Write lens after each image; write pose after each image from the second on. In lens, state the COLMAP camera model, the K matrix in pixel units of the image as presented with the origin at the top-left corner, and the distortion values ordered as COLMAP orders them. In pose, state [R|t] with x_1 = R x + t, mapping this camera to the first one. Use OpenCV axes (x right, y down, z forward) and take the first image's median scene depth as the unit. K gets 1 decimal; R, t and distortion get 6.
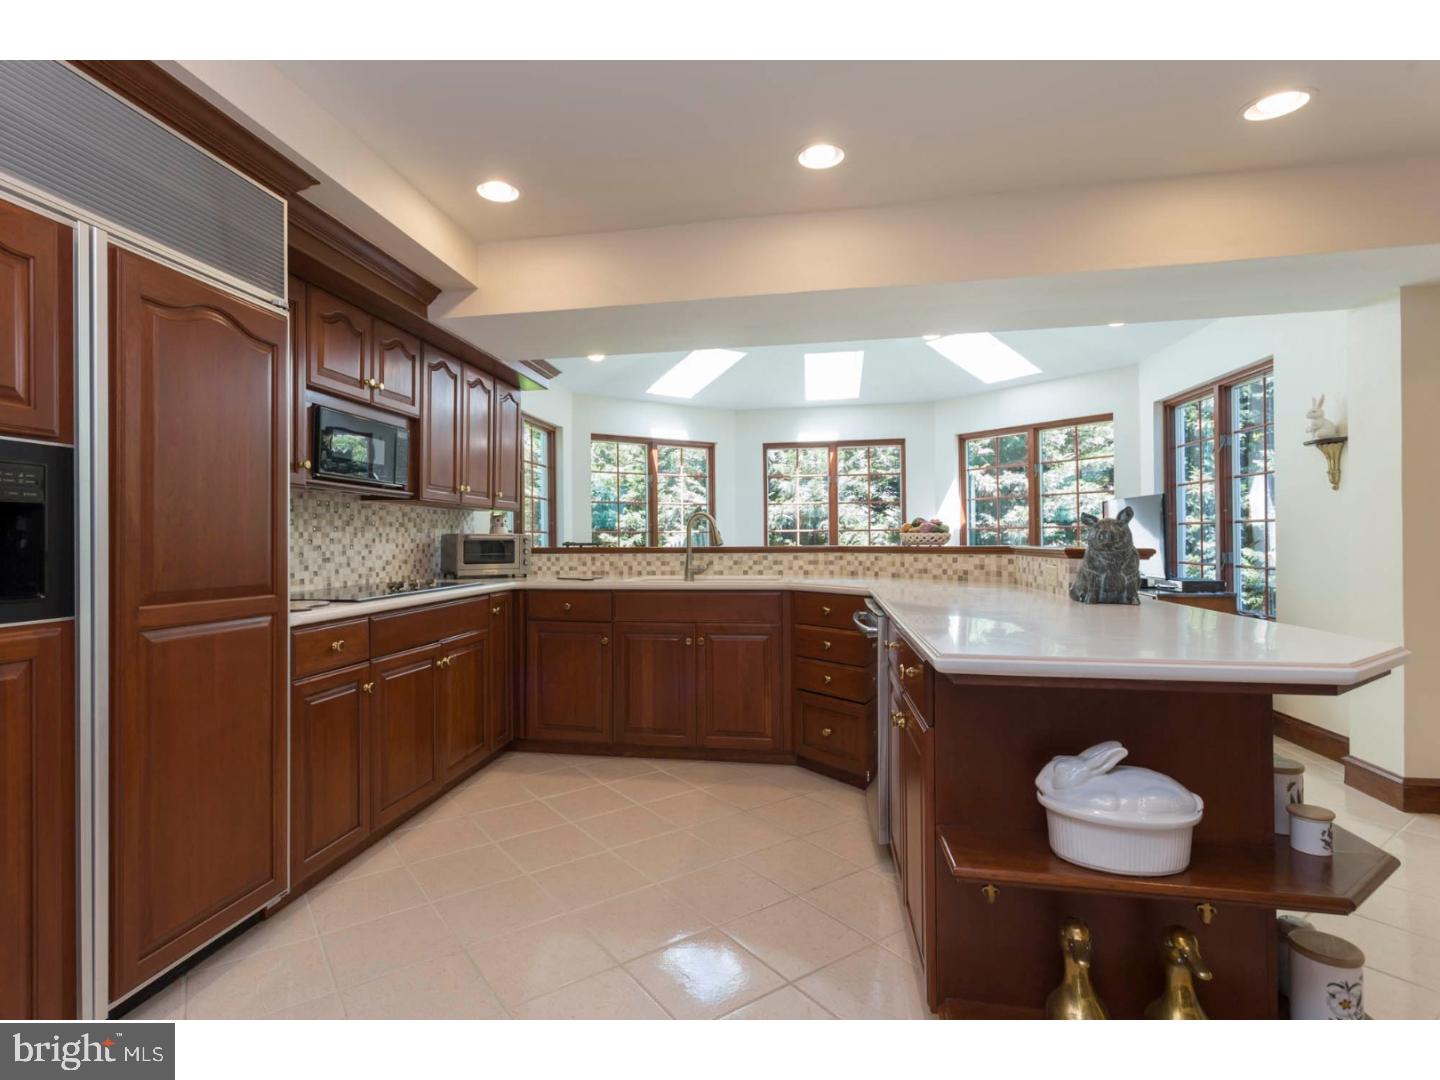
lens RADIAL K [[683.2, 0, 717.1], [0, 683.2, 537.6], [0, 0, 1]] dist [-0.001914, -0.000046]
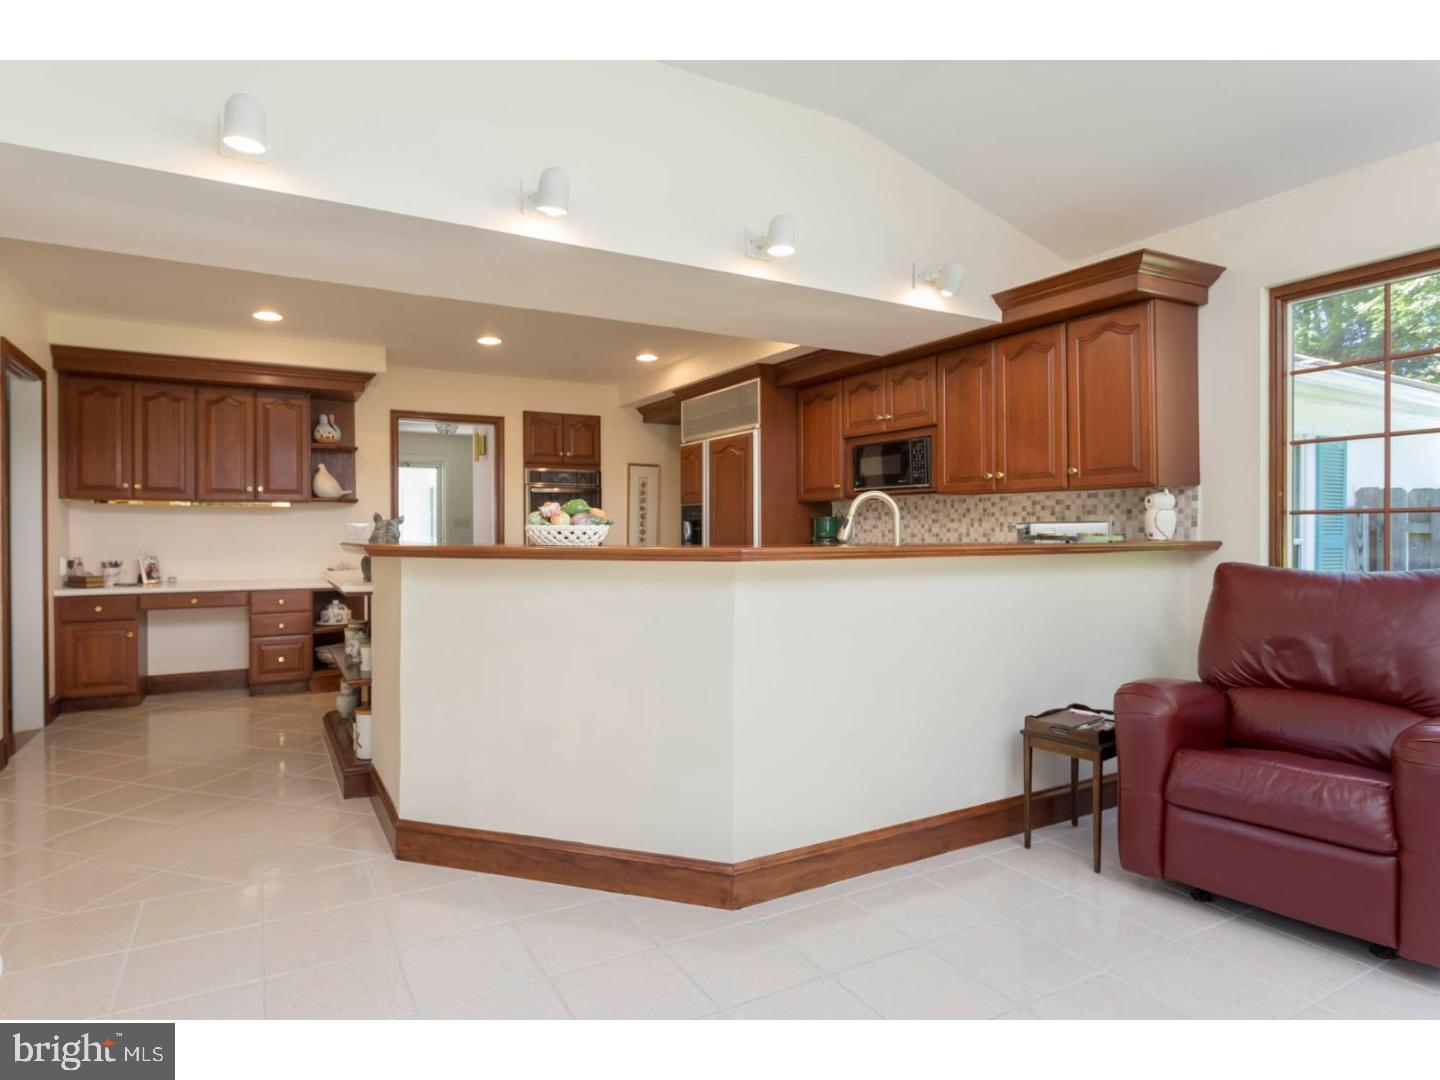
lens RADIAL K [[782.9, 0, 718.3], [0, 782.9, 533.3], [0, 0, 1]] dist [-0.000077, -0.000009]
pose [[-0.778631, 0.010125, -0.627400, 0.649799], [0.008280, 0.999949, 0.005862, -0.001094], [0.627427, -0.000630, -0.778675, 1.747506]]
